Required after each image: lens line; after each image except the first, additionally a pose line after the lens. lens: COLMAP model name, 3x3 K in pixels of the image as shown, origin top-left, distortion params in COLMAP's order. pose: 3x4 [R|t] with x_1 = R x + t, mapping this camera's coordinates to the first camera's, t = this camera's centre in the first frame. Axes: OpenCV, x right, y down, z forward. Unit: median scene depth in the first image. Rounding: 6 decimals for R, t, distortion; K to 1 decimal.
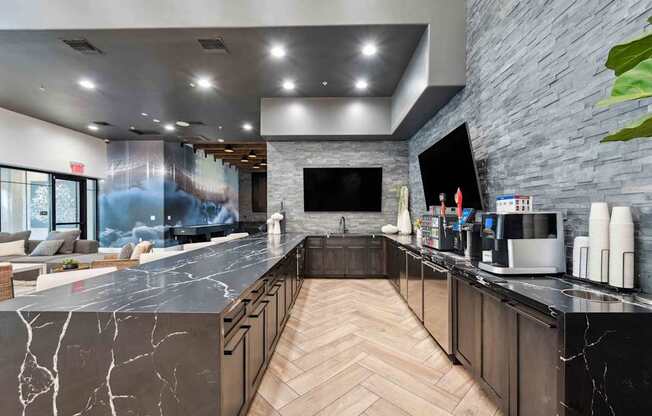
lens RADIAL K [[262.4, 0, 326.4], [0, 262.4, 215.7], [0, 0, 1]] dist [-0.000171, 0.000059]
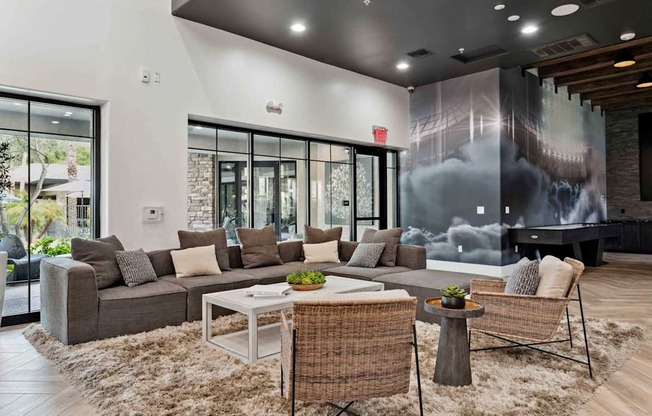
lens RADIAL K [[451.6, 0, 326.0], [0, 451.6, 208.3], [0, 0, 1]] dist [0.005357, -0.000210]
pose [[0.704209, -0.005599, -0.709971, -0.211168], [0.001225, 0.999977, -0.006670, 0.009775], [0.709992, 0.003828, 0.704199, 0.091749]]
